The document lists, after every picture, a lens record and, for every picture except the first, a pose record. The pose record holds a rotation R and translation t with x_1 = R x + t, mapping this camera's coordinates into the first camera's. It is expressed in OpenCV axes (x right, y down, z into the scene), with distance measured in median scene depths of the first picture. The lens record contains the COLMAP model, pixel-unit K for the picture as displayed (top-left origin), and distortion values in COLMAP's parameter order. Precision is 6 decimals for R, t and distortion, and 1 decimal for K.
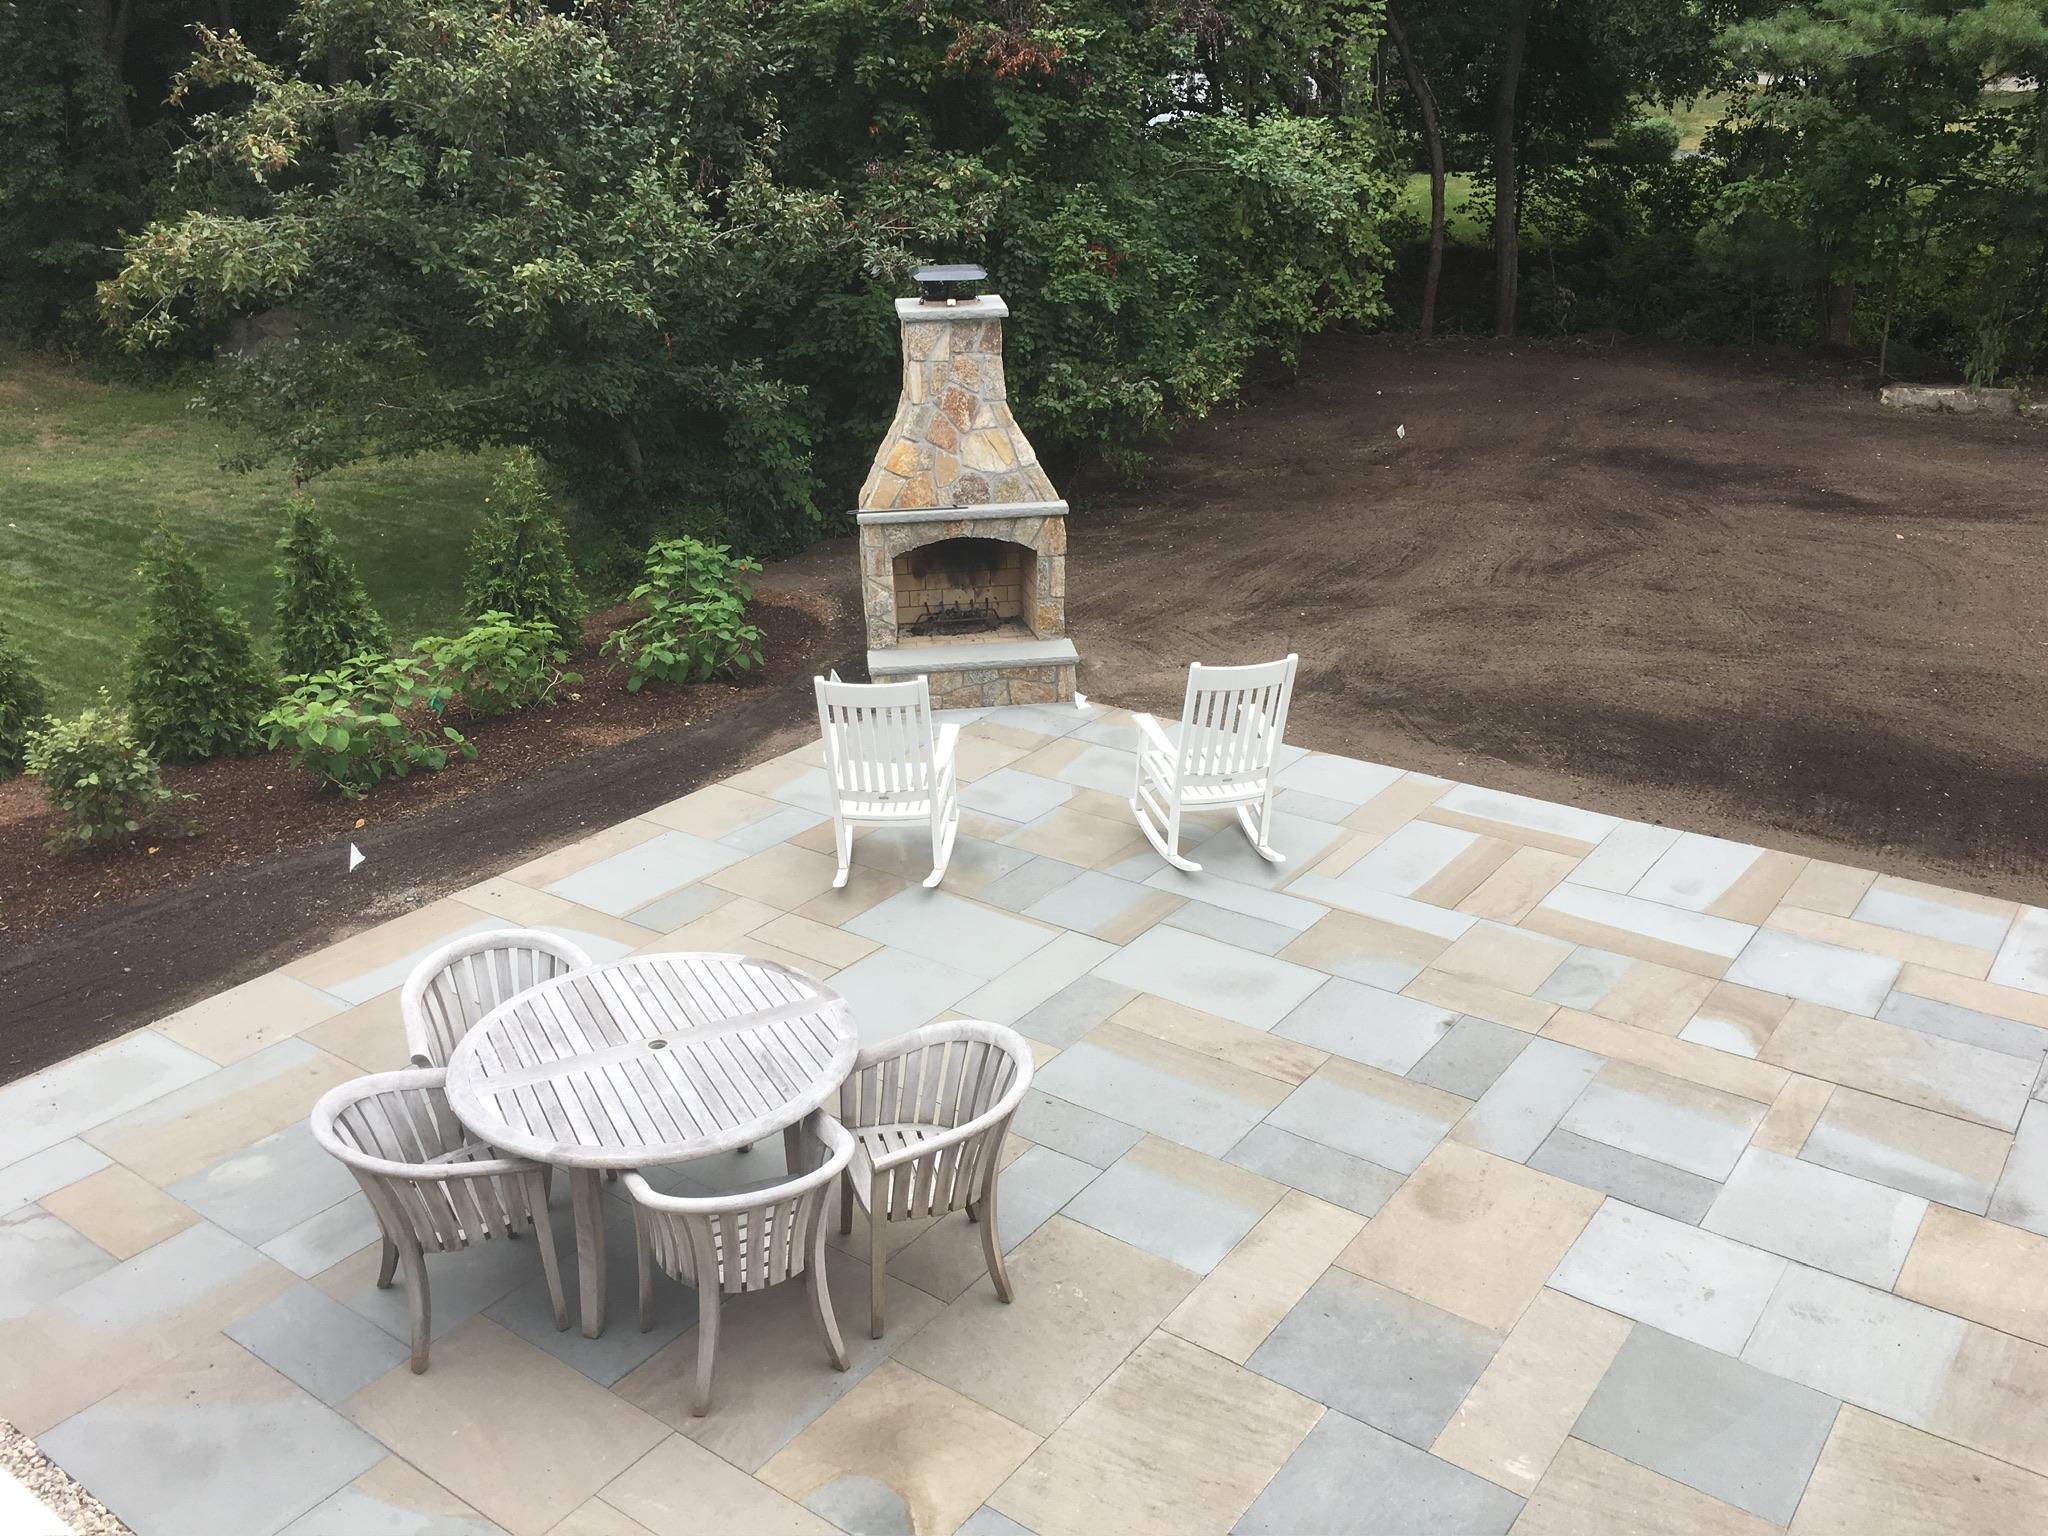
lens RADIAL K [[1757.7, 0, 1024.0], [0, 1757.7, 768.0], [0, 0, 1]] dist [0.084136, -0.106937]
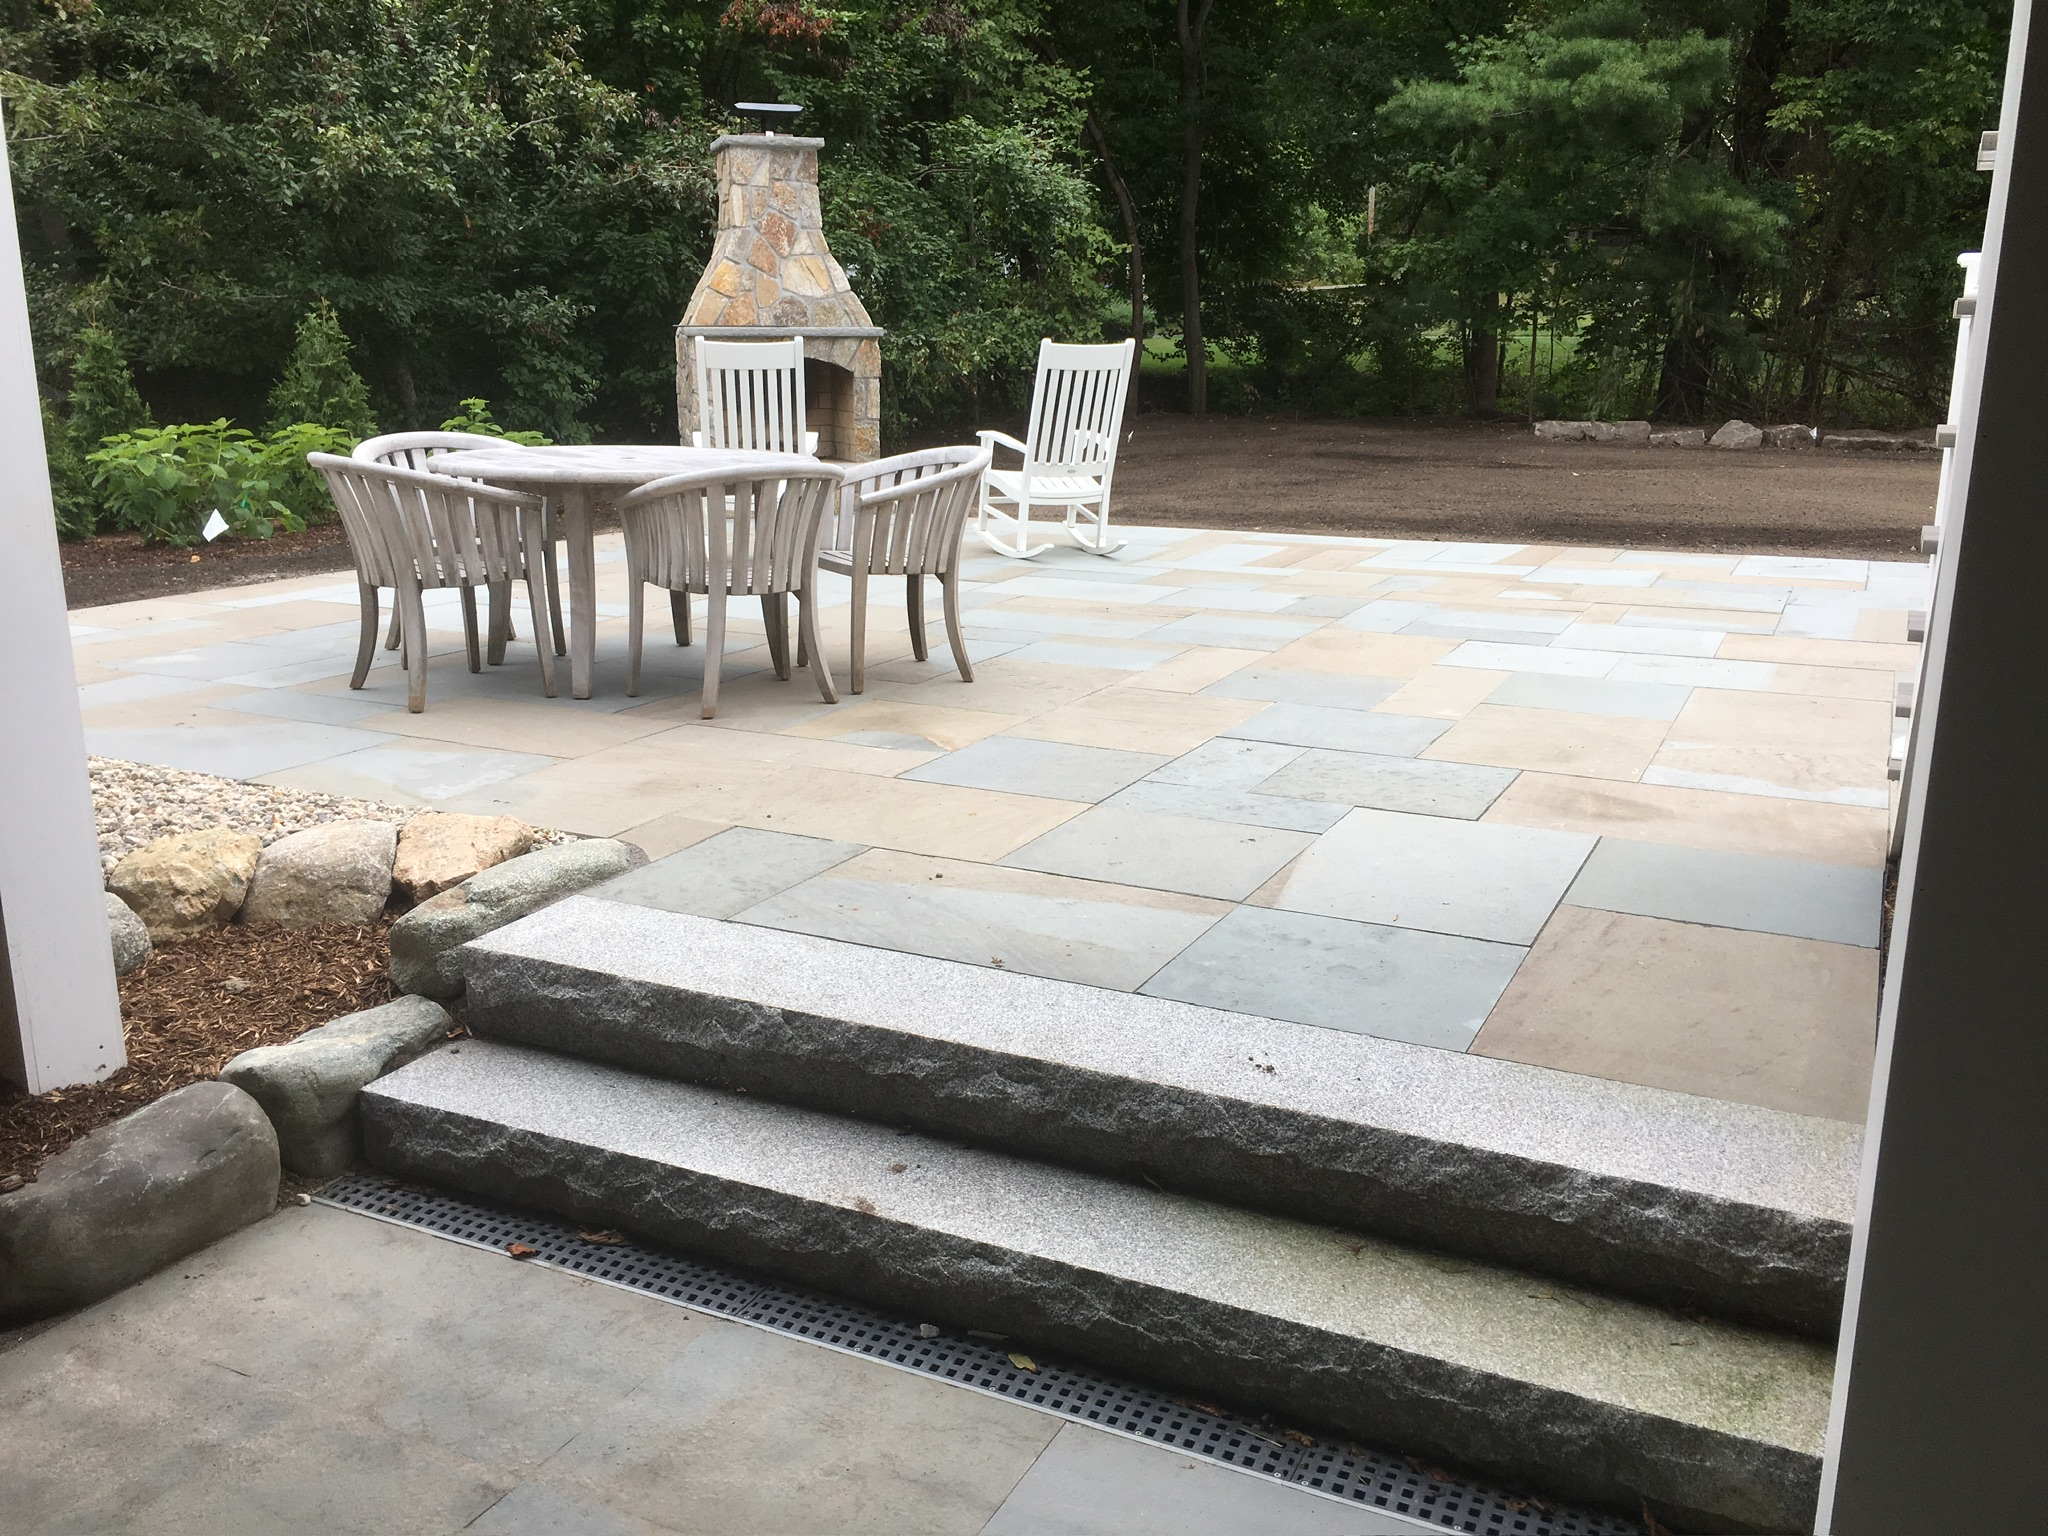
lens RADIAL K [[1757.7, 0, 1024.0], [0, 1757.7, 768.0], [0, 0, 1]] dist [0.084136, -0.106937]
pose [[0.983213, -0.021639, 0.181173, -0.089684], [0.045976, 0.990285, -0.131234, 0.257122], [-0.176573, 0.137361, 0.974656, -0.024714]]
